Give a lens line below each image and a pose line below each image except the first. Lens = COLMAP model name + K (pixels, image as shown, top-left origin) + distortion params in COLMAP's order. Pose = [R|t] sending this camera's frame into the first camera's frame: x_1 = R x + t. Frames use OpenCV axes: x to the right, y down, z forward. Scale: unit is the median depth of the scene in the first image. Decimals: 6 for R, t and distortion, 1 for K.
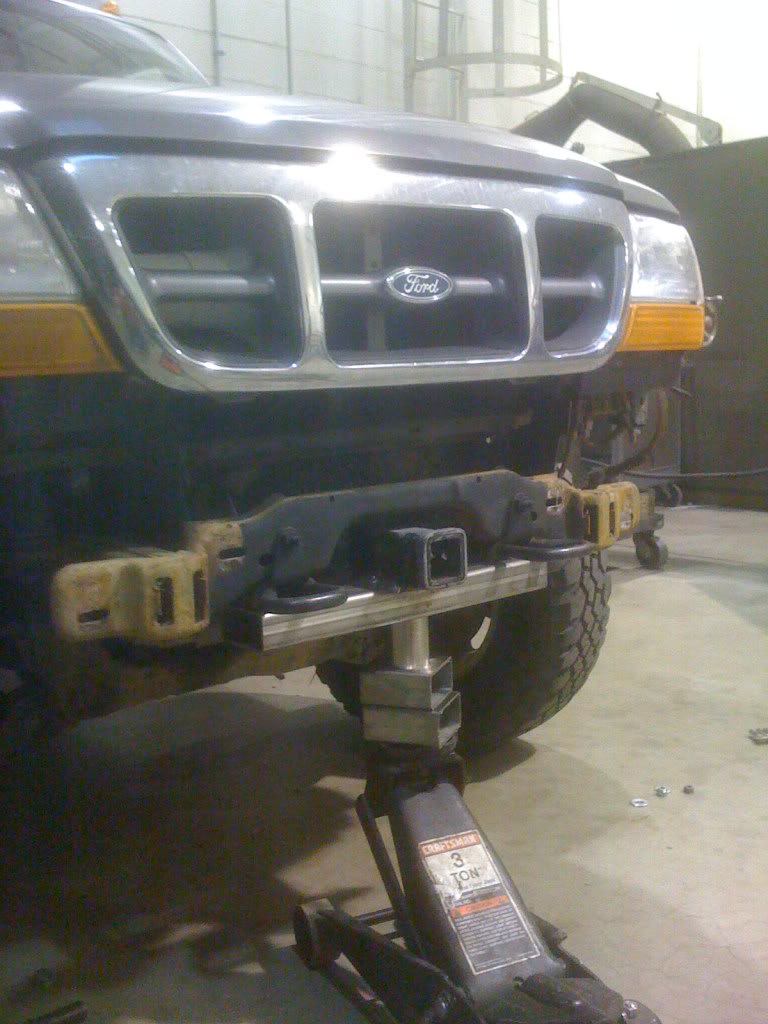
lens RADIAL K [[1096.2, 0, 384.0], [0, 1096.2, 512.0], [0, 0, 1]] dist [-0.011140, -0.016246]
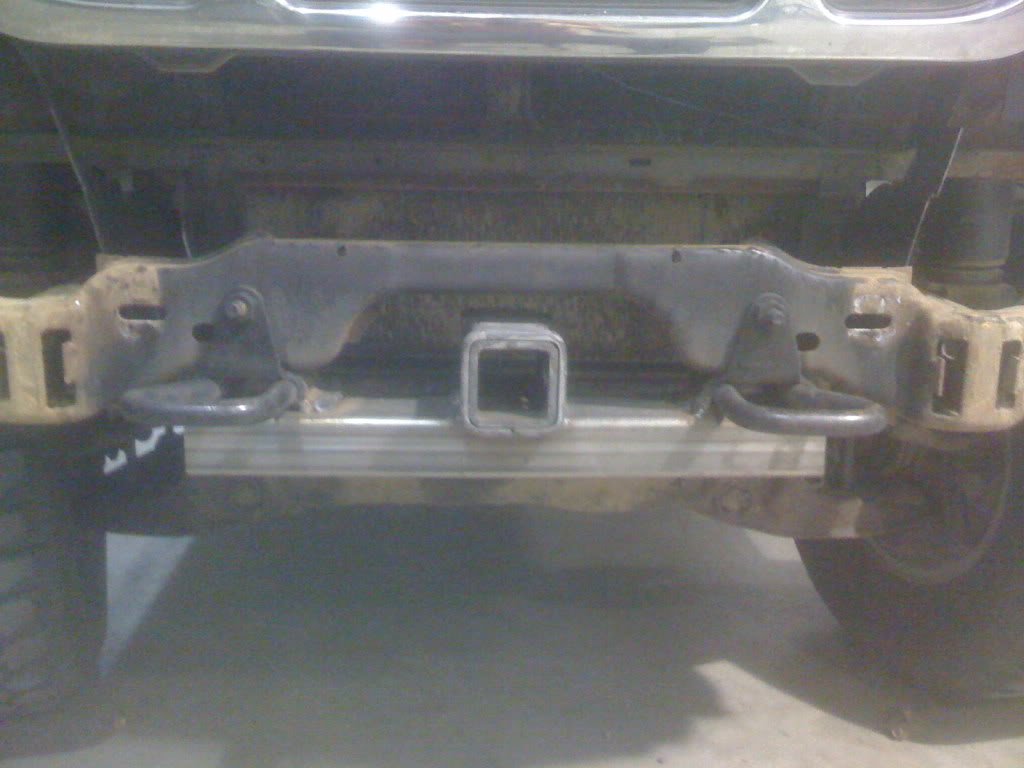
lens RADIAL K [[1096.2, 0, 512.0], [0, 1096.2, 384.0], [0, 0, 1]] dist [-0.011140, -0.016246]
pose [[0.799964, 0.180733, -0.572184, 0.341258], [-0.129438, 0.983087, 0.129557, -0.026938], [0.585922, -0.029578, 0.809828, 0.504010]]
